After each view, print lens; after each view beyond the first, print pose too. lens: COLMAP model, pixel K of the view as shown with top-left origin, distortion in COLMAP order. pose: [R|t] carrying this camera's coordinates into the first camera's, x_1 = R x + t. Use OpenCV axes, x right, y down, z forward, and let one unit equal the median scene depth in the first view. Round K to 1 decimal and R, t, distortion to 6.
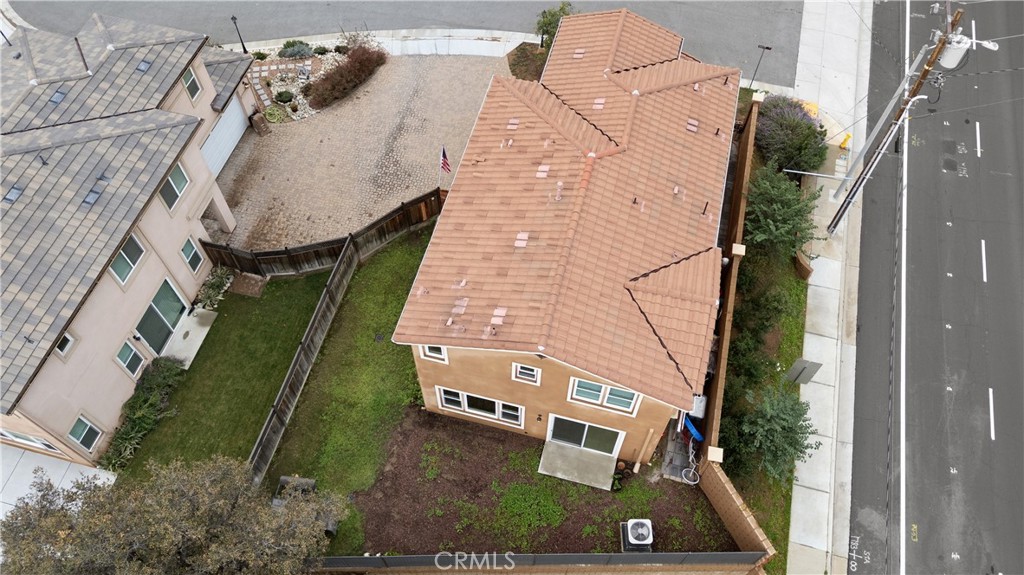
lens RADIAL K [[753.5, 0, 512.0], [0, 753.5, 287.5], [0, 0, 1]] dist [0.066226, -0.056269]
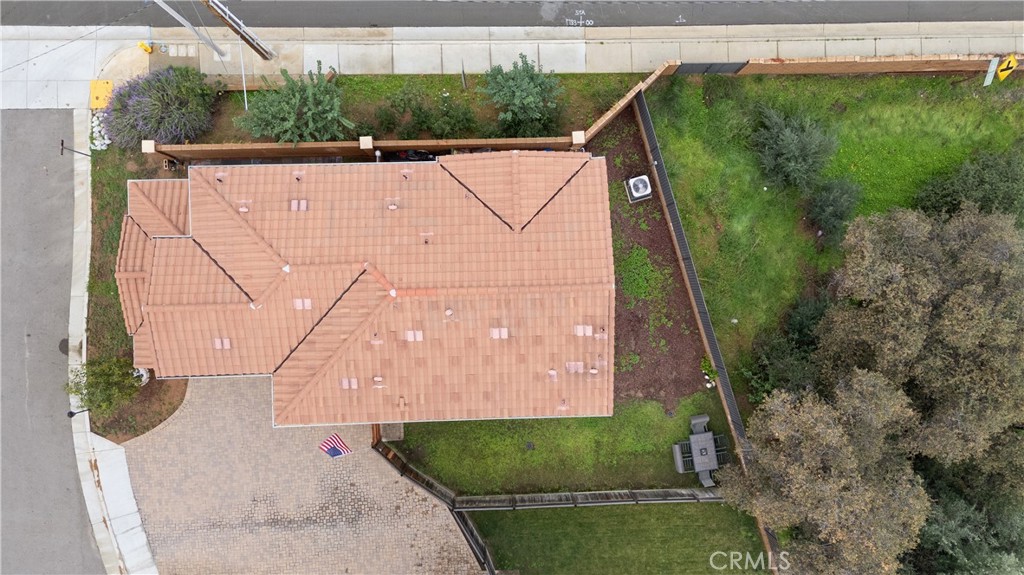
lens RADIAL K [[753.5, 0, 512.0], [0, 753.5, 287.5], [0, 0, 1]] dist [0.066226, -0.056269]
pose [[-0.275529, -0.961158, -0.016098, 0.075536], [0.807552, -0.240515, 0.538527, -0.522770], [-0.521481, 0.135380, 0.842454, 0.057417]]
